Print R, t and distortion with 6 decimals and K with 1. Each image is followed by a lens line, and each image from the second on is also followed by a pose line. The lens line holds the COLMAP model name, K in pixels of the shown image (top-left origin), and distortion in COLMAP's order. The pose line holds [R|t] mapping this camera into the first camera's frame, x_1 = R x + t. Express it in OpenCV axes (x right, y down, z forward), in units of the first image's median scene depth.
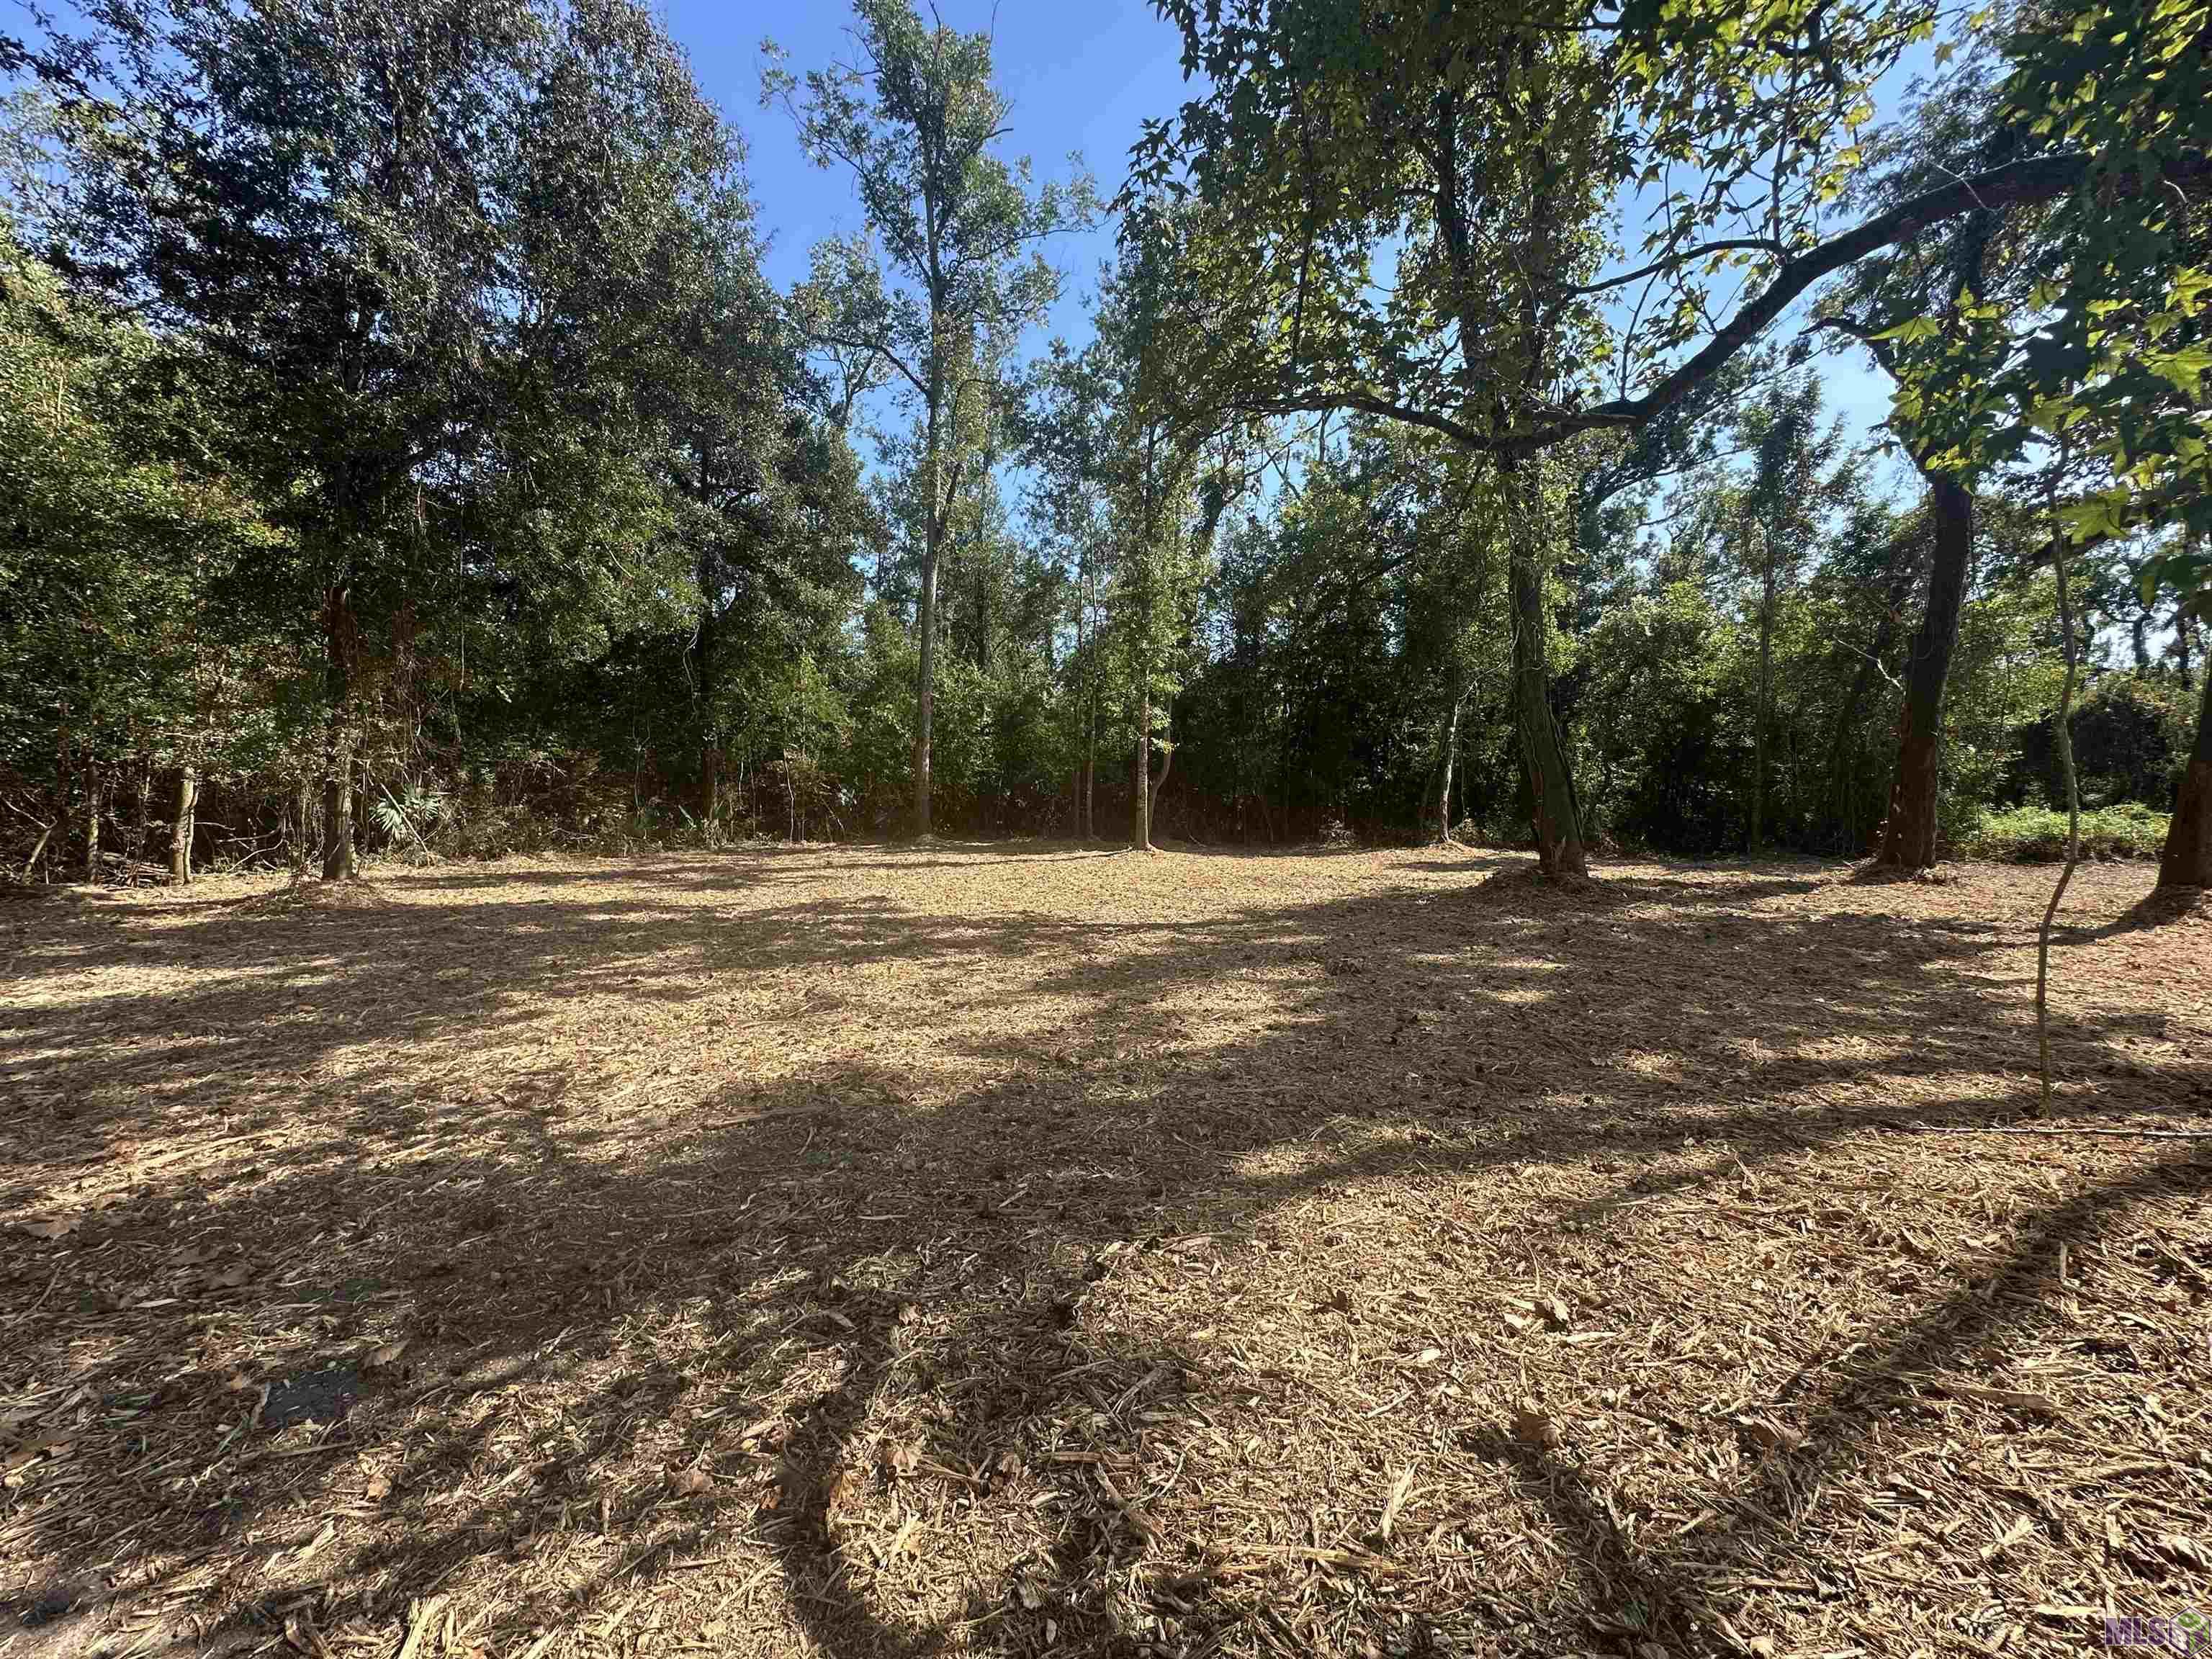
lens RADIAL K [[880.5, 0, 1101.5], [0, 880.5, 831.1], [0, 0, 1]] dist [-0.003503, 0.000806]
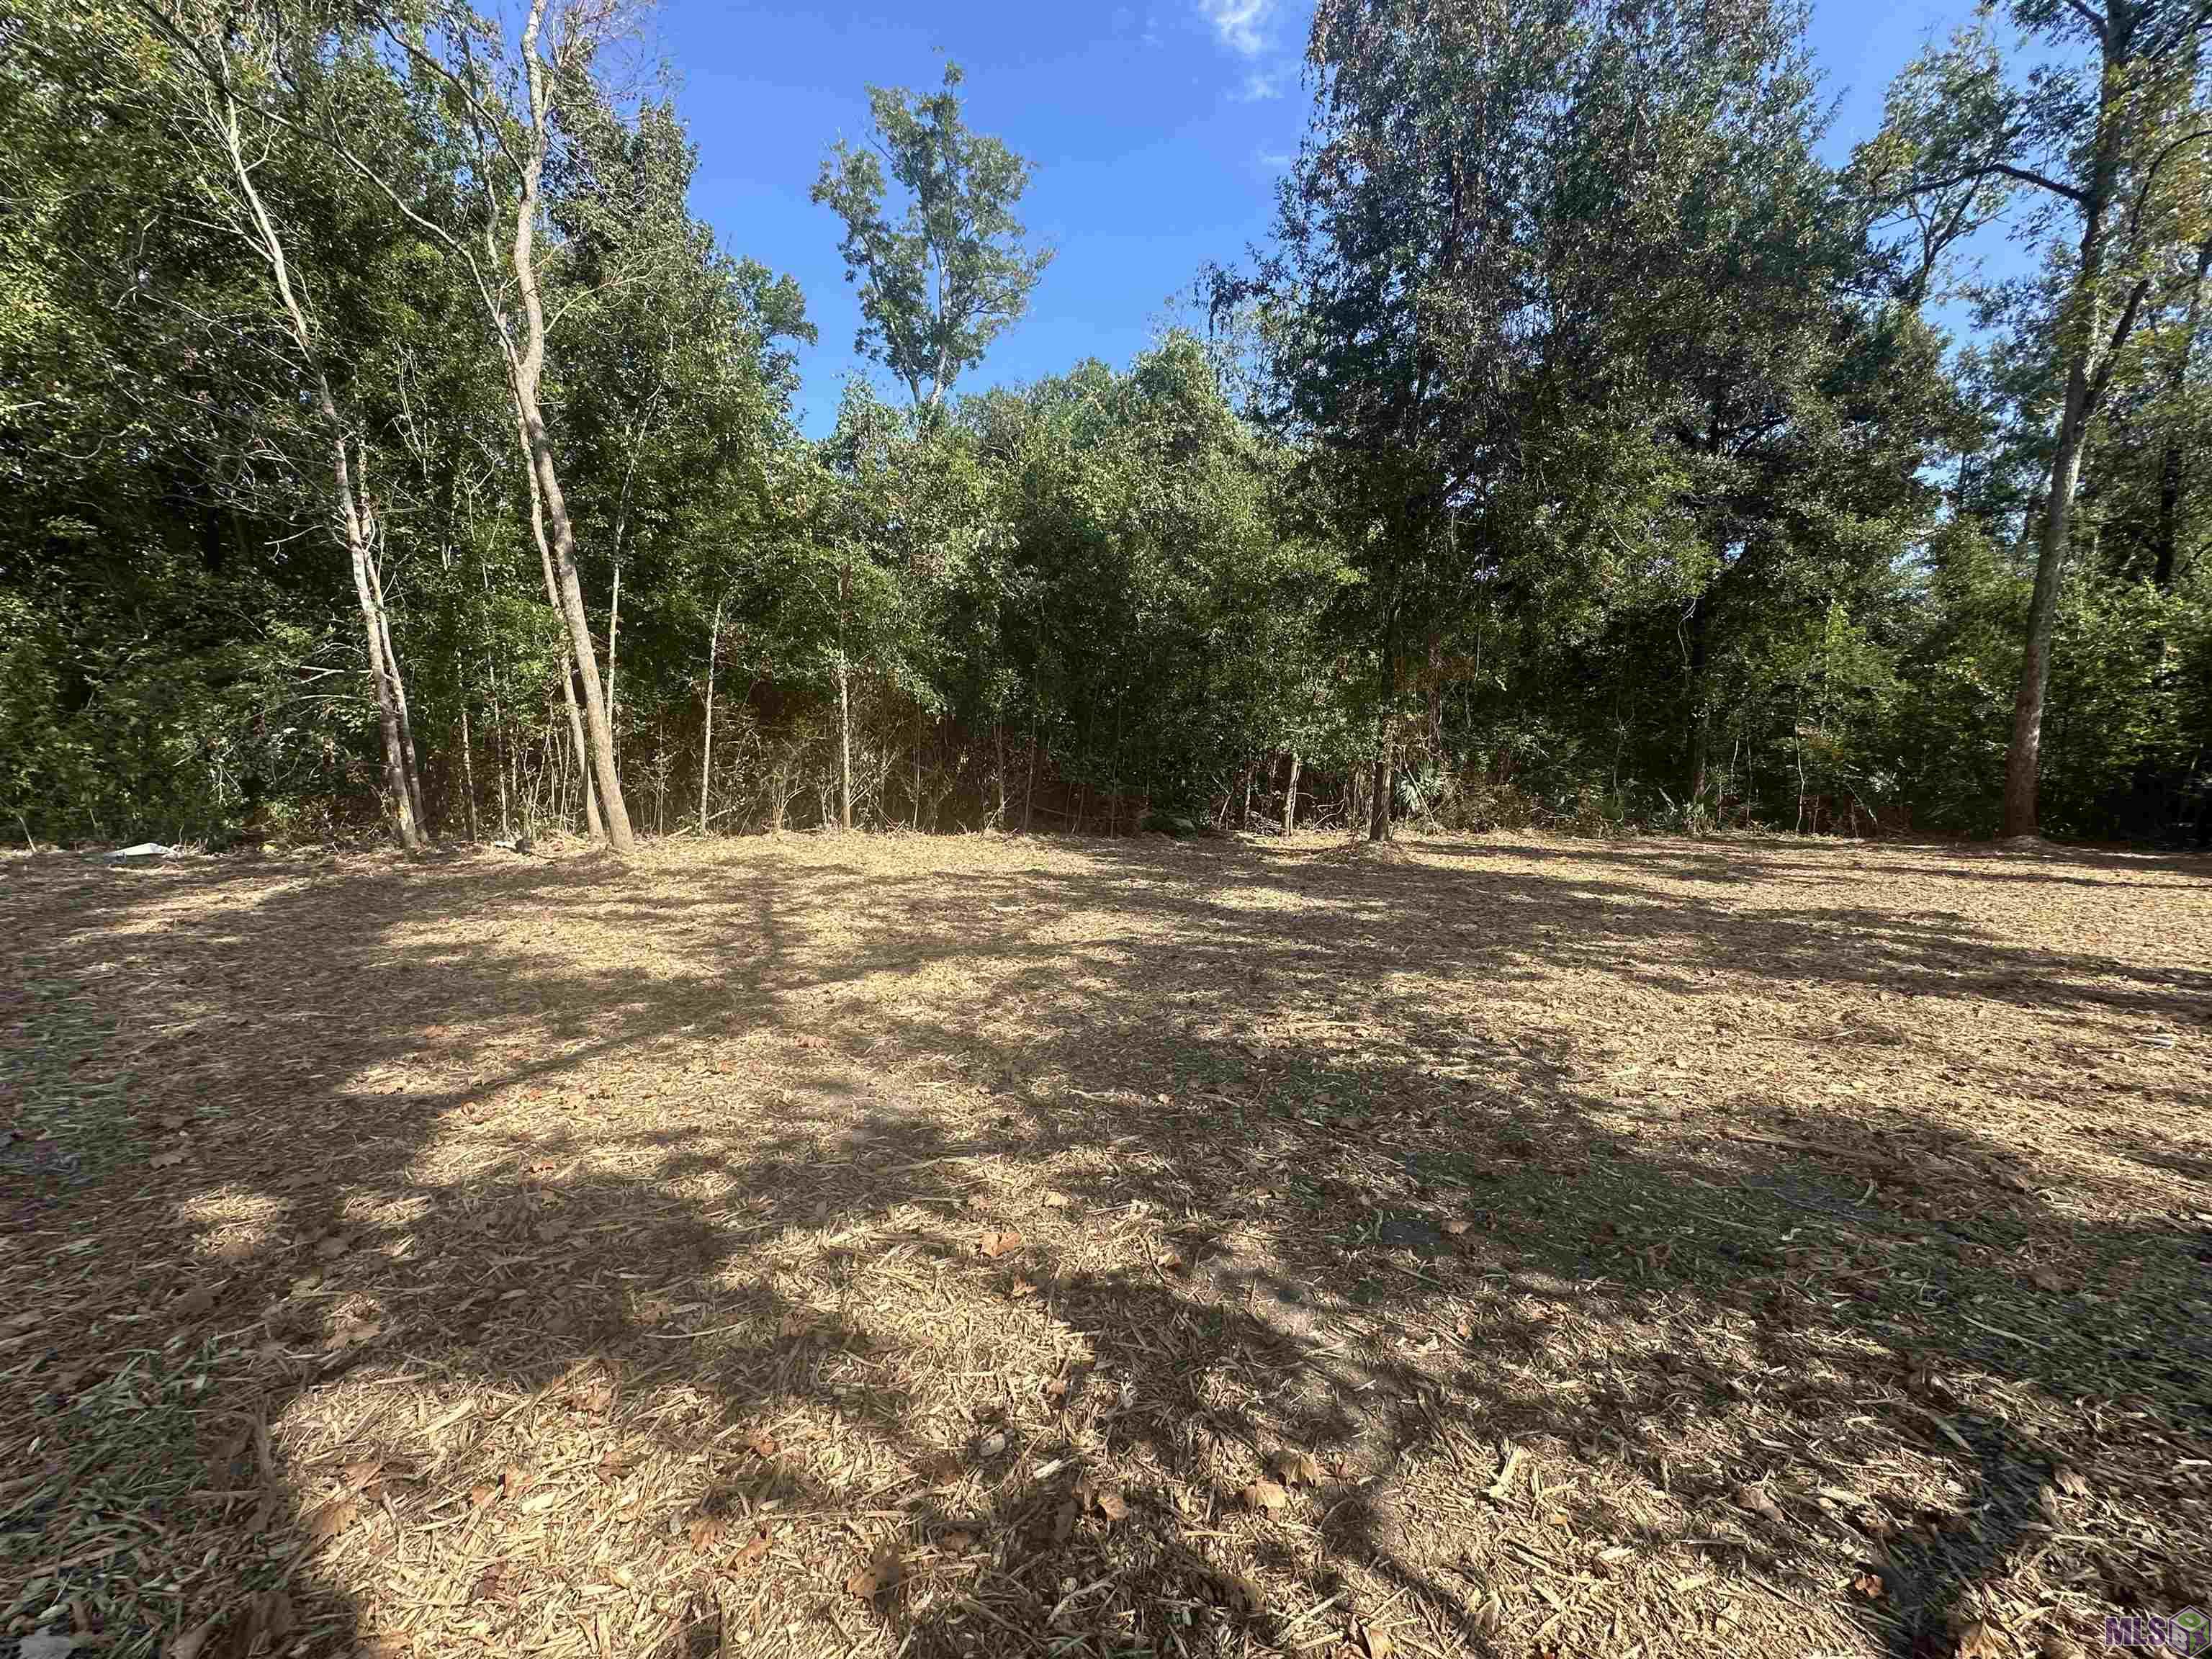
lens RADIAL K [[880.5, 0, 1111.4], [0, 880.5, 830.1], [0, 0, 1]] dist [-0.003503, 0.000806]
pose [[0.543182, 0.060739, -0.837415, -0.016941], [-0.044109, 0.998067, 0.043780, 0.001819], [0.838455, 0.013157, 0.544811, -0.018114]]
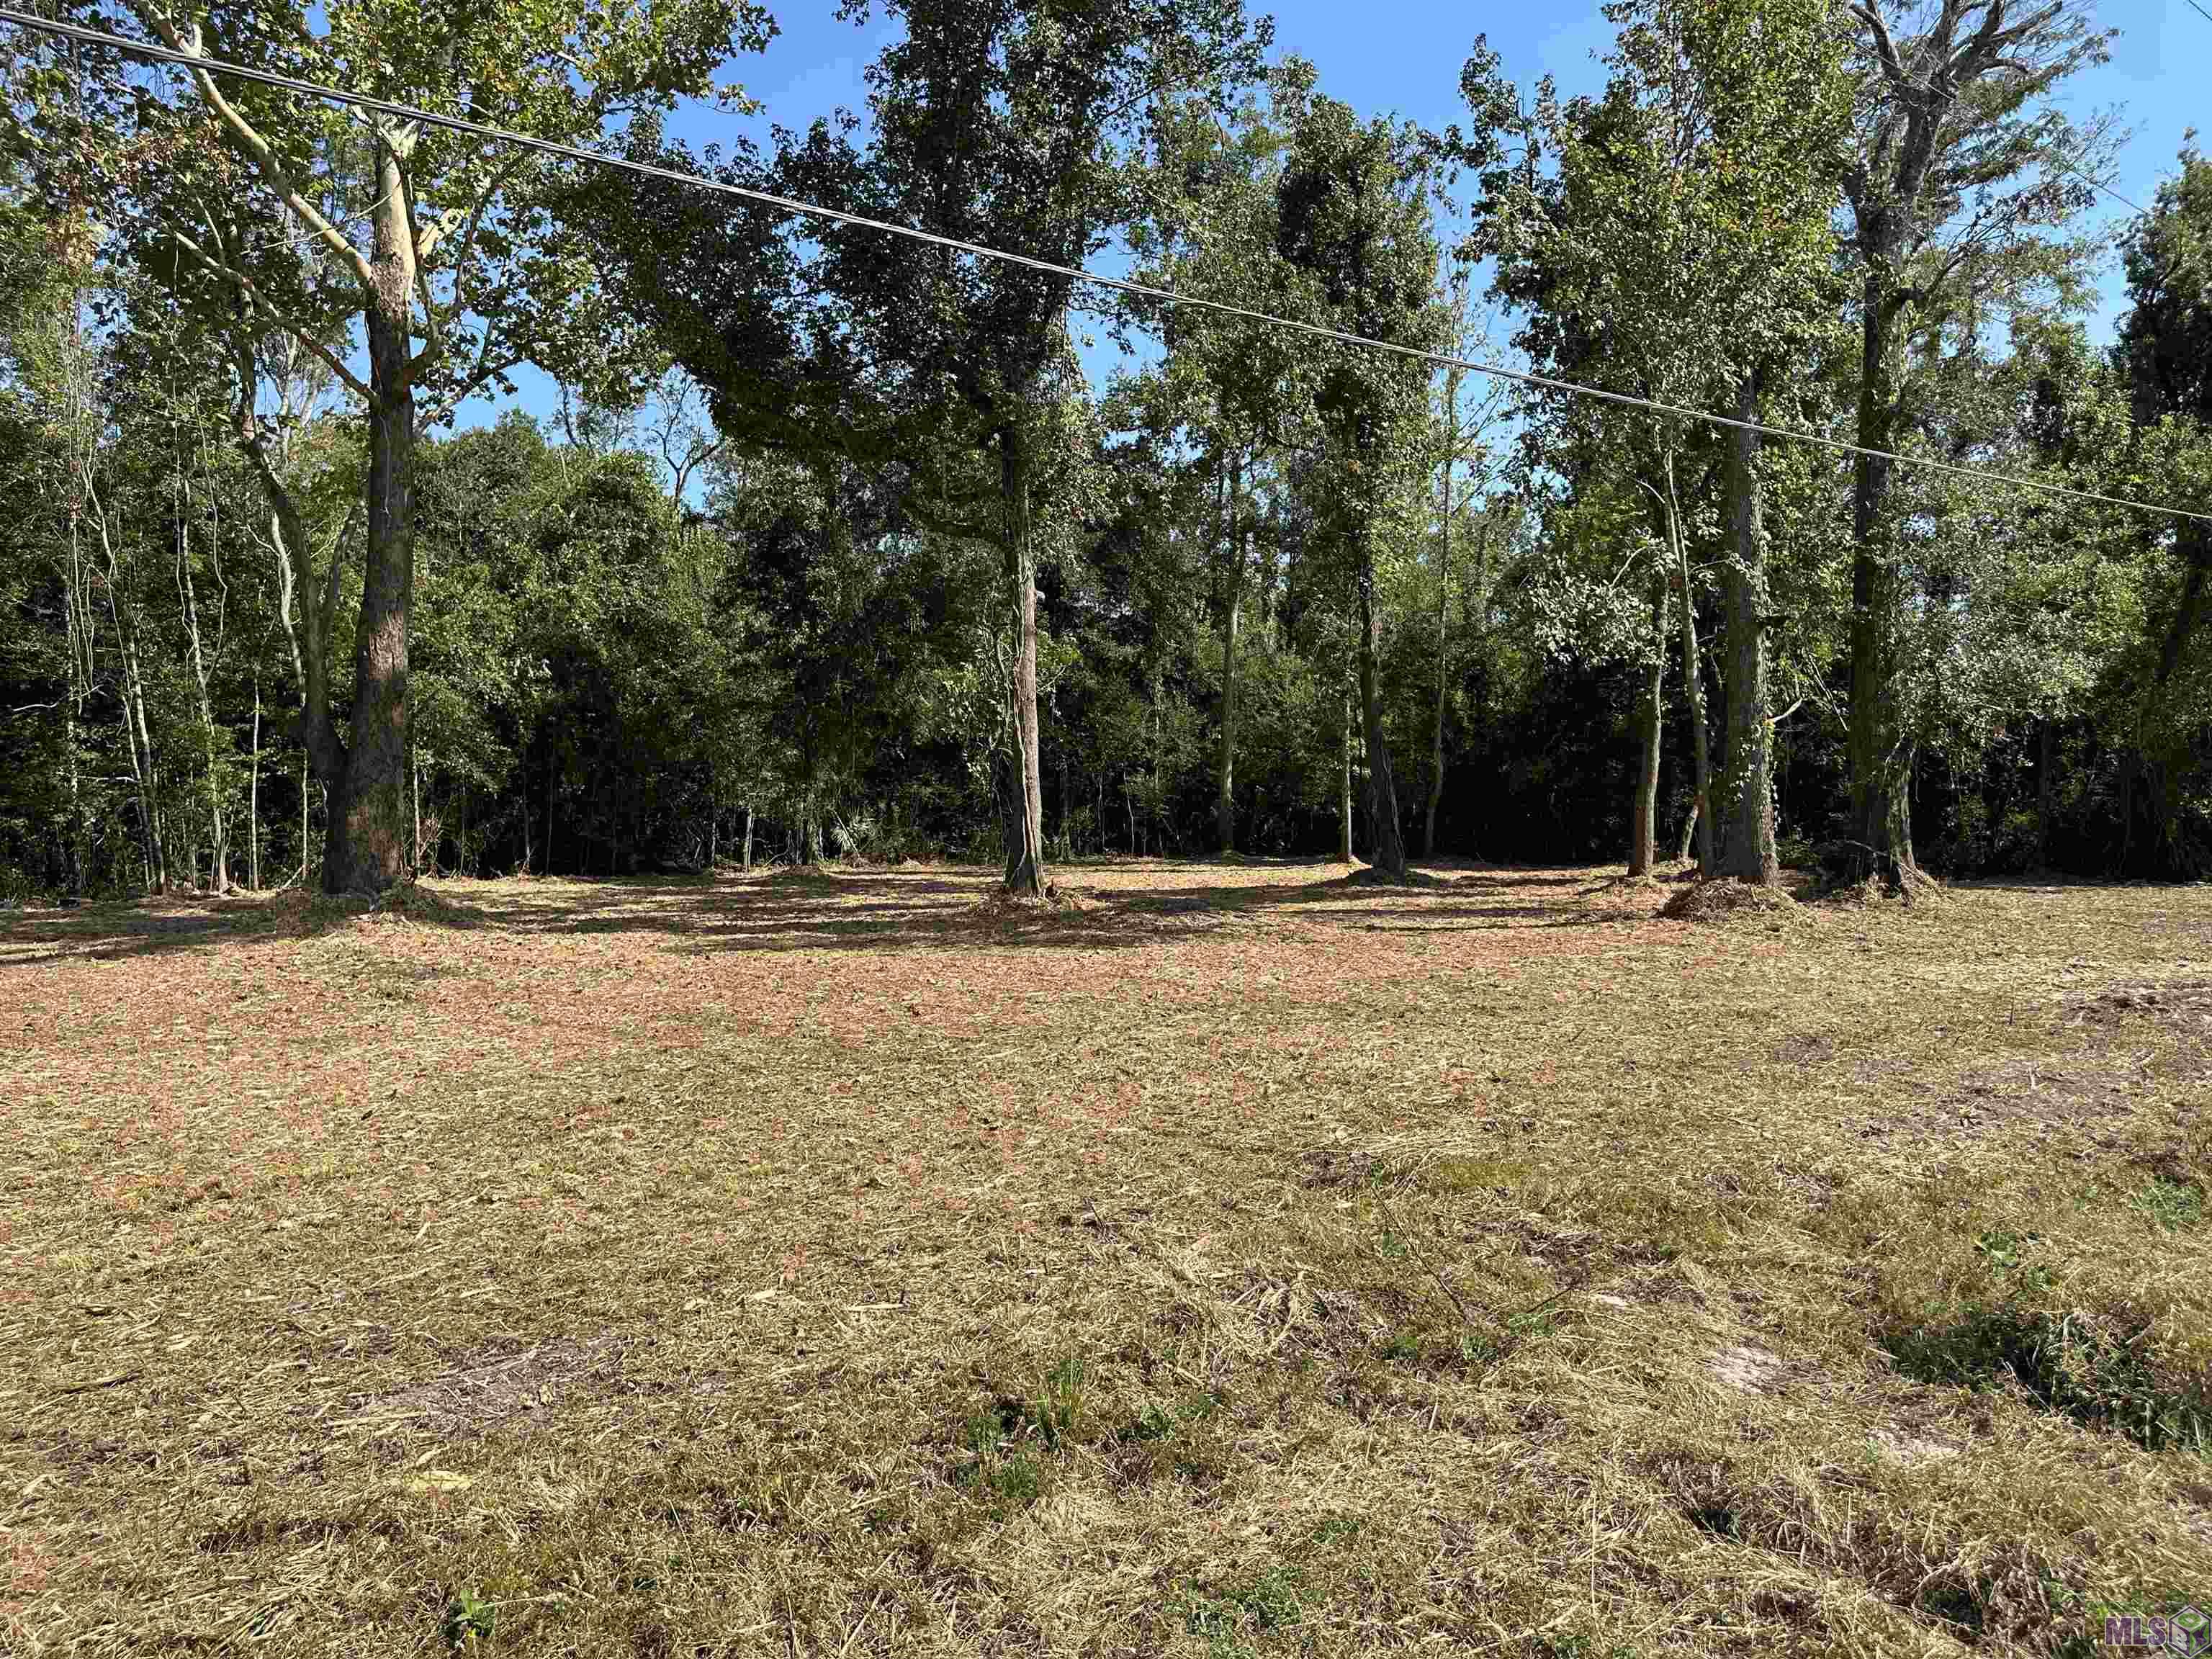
lens RADIAL K [[1555.7, 0, 1112.2], [0, 1555.7, 845.2], [0, 0, 1]] dist [0.034831, -0.041832]
pose [[0.854704, -0.000196, -0.519116, 1.792225], [-0.003471, 0.999975, -0.006091, 0.029329], [0.519104, 0.007008, 0.854682, -1.917262]]
